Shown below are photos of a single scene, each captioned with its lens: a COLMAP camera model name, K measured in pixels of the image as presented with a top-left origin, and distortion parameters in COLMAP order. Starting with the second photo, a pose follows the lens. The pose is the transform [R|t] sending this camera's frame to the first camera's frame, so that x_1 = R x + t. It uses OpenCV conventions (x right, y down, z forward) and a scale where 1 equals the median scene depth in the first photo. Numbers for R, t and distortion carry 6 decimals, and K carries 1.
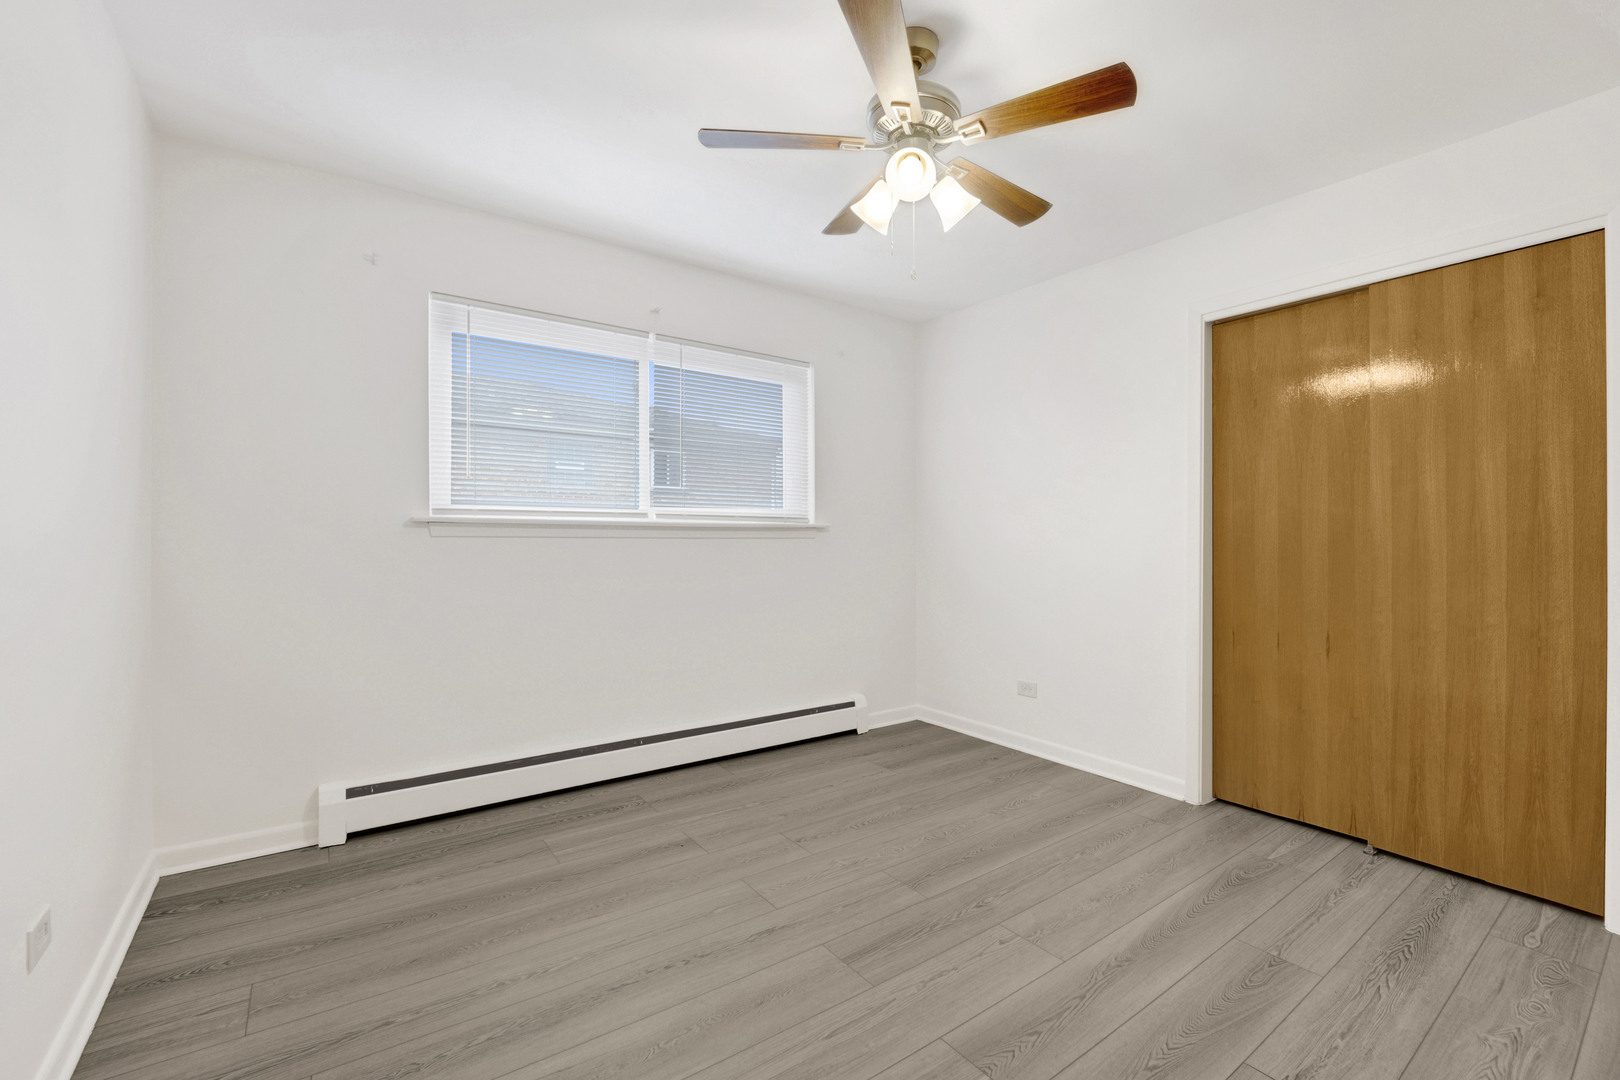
lens RADIAL K [[668.4, 0, 806.8], [0, 668.4, 543.7], [0, 0, 1]] dist [-0.018029, 0.000316]
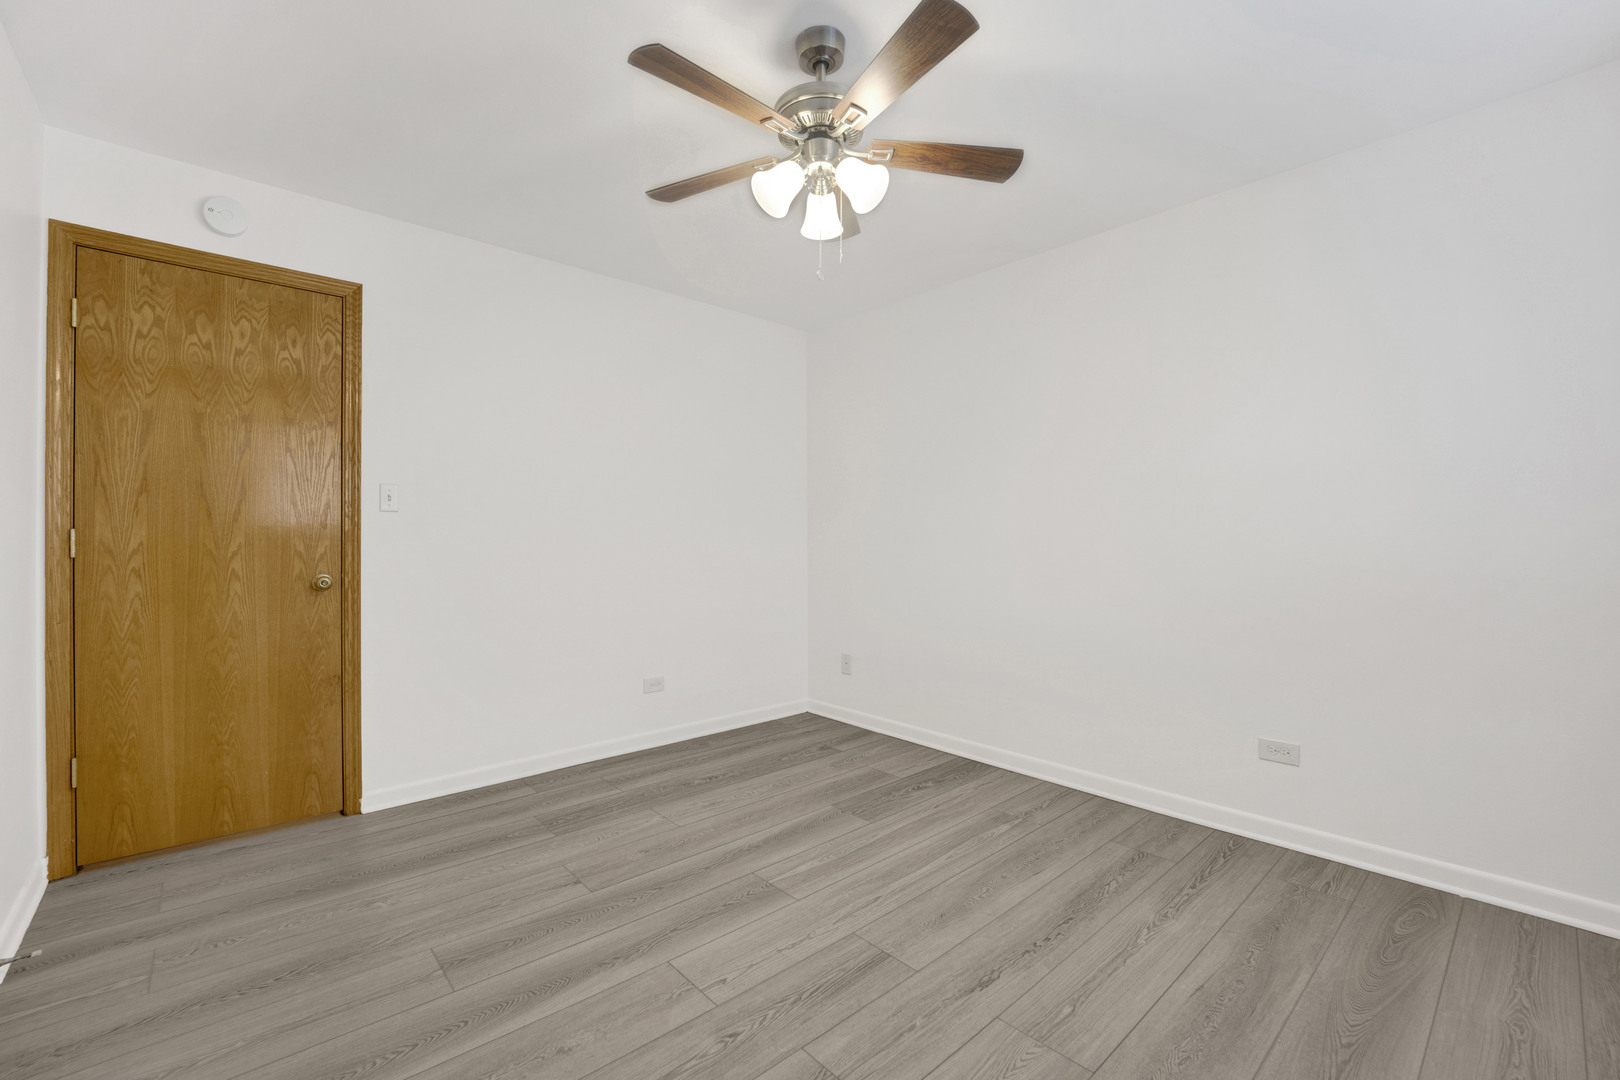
lens RADIAL K [[668.4, 0, 809.7], [0, 668.4, 535.2], [0, 0, 1]] dist [-0.018029, 0.000316]
pose [[-0.986090, -0.005478, -0.166121, 0.341037], [-0.006075, 0.999977, 0.003084, -0.005846], [0.166100, 0.004050, -0.986101, 1.959406]]
